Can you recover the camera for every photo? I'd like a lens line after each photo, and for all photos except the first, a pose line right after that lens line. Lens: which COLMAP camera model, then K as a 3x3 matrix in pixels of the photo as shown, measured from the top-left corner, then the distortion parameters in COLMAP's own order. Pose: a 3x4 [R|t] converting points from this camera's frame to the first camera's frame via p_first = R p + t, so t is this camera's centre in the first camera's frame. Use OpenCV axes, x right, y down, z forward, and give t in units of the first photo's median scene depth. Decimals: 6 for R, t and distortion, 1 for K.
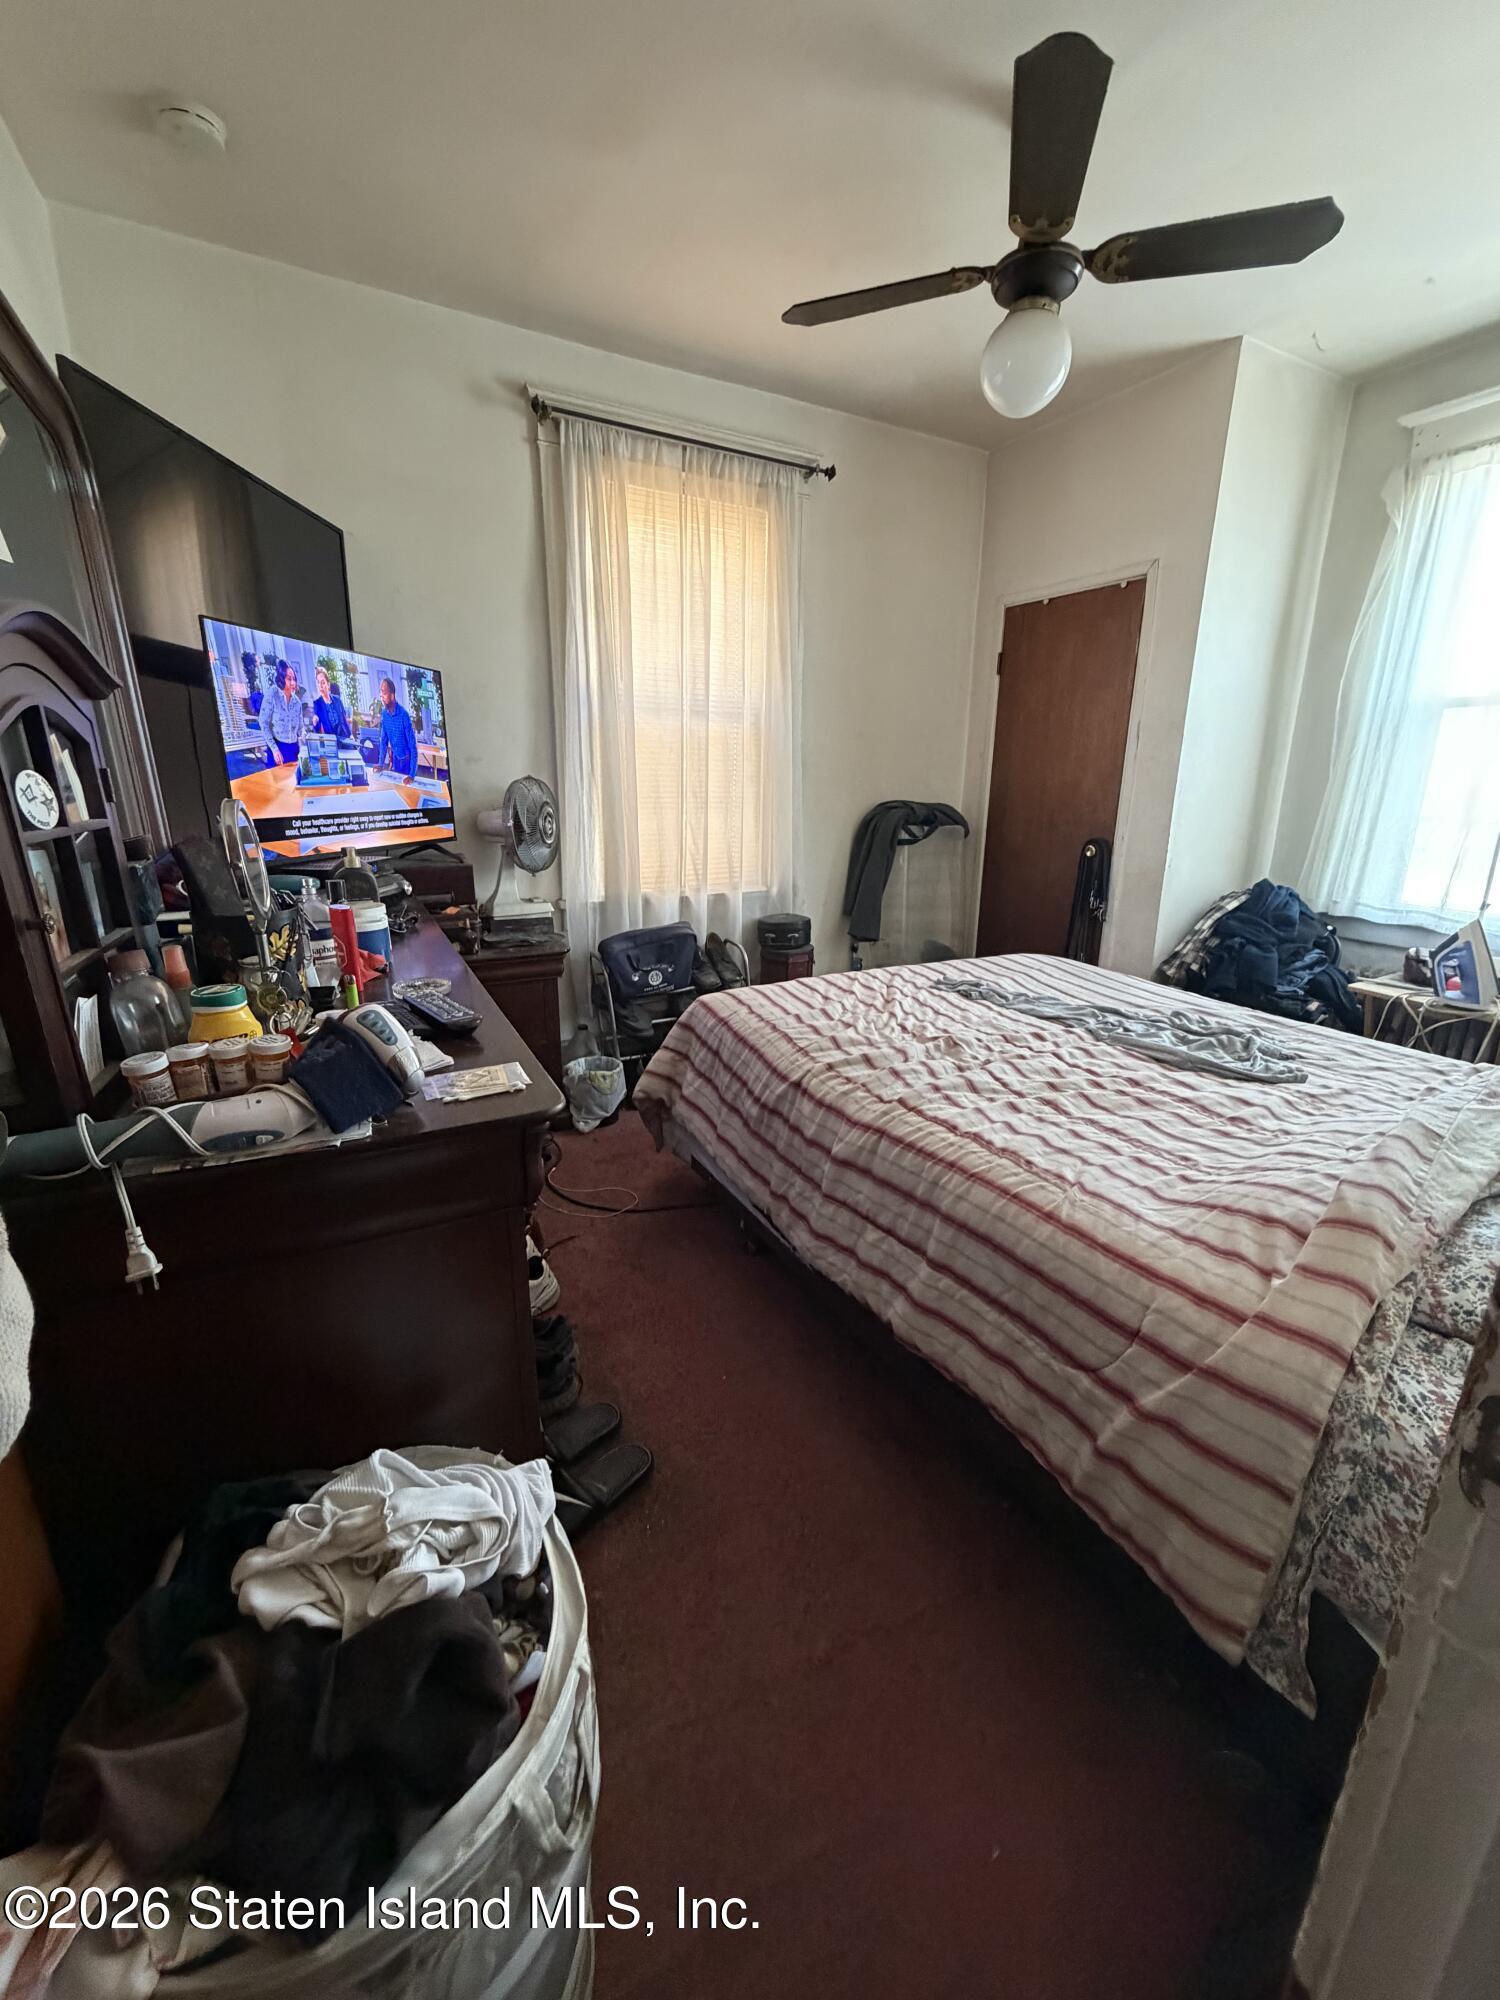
lens RADIAL K [[795.6, 0, 751.0], [0, 795.6, 996.5], [0, 0, 1]] dist [-0.000763, 0.000026]
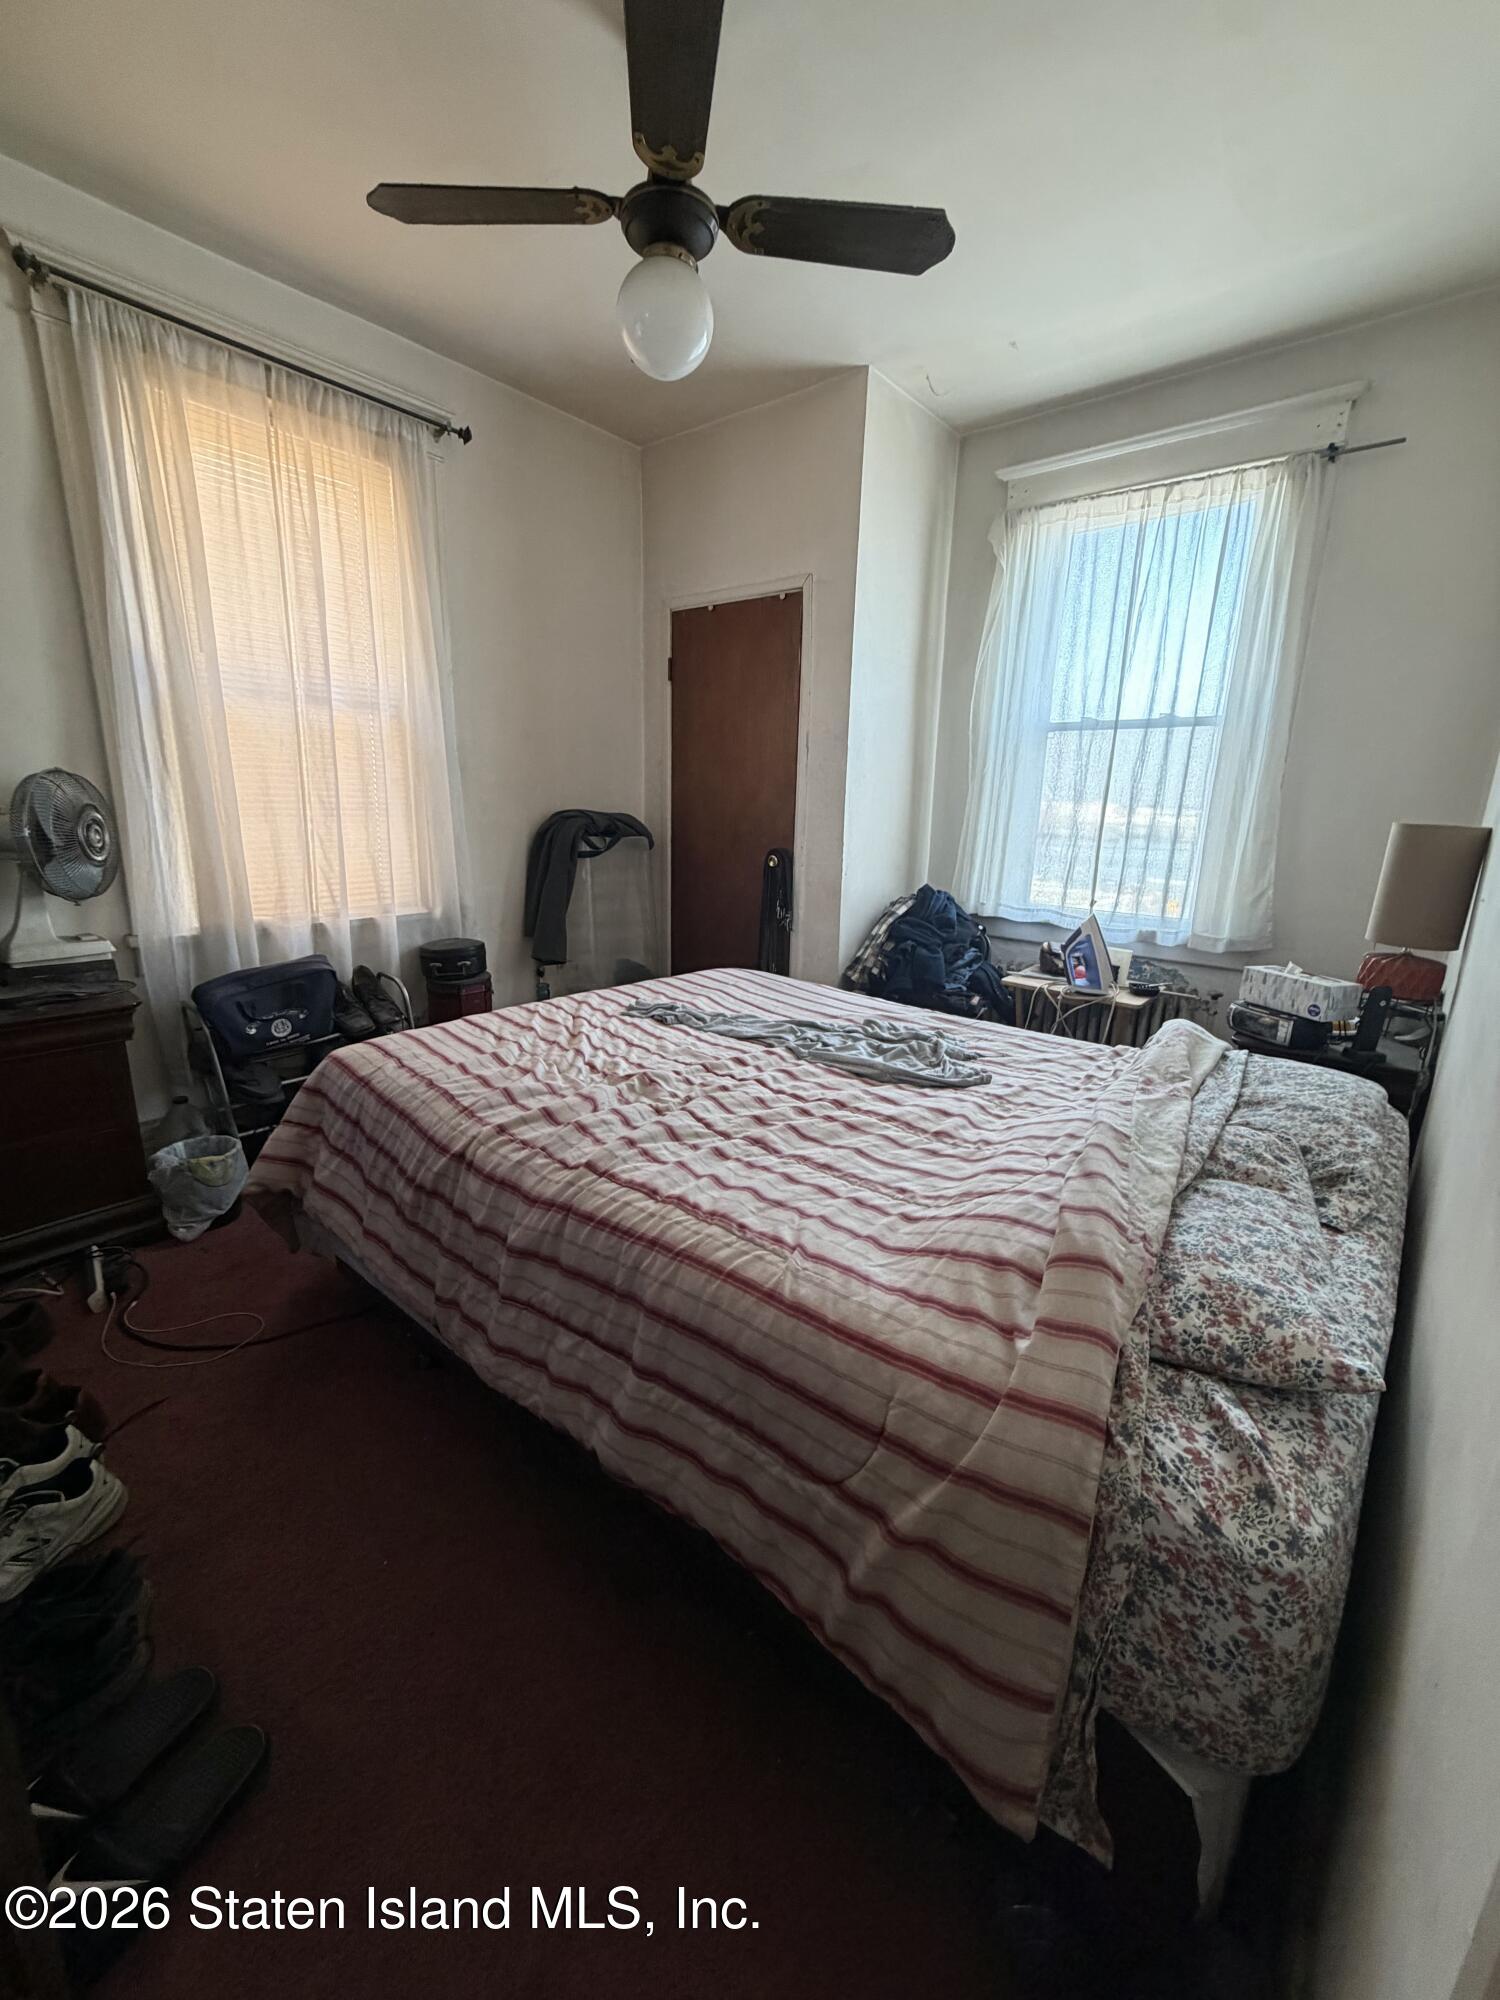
lens RADIAL K [[795.6, 0, 745.3], [0, 795.6, 997.1], [0, 0, 1]] dist [-0.000763, 0.000026]
pose [[0.933075, -0.074664, 0.351848, 0.056731], [0.081102, 0.996699, -0.003571, -0.022291], [-0.350420, 0.031868, 0.936050, 0.154983]]
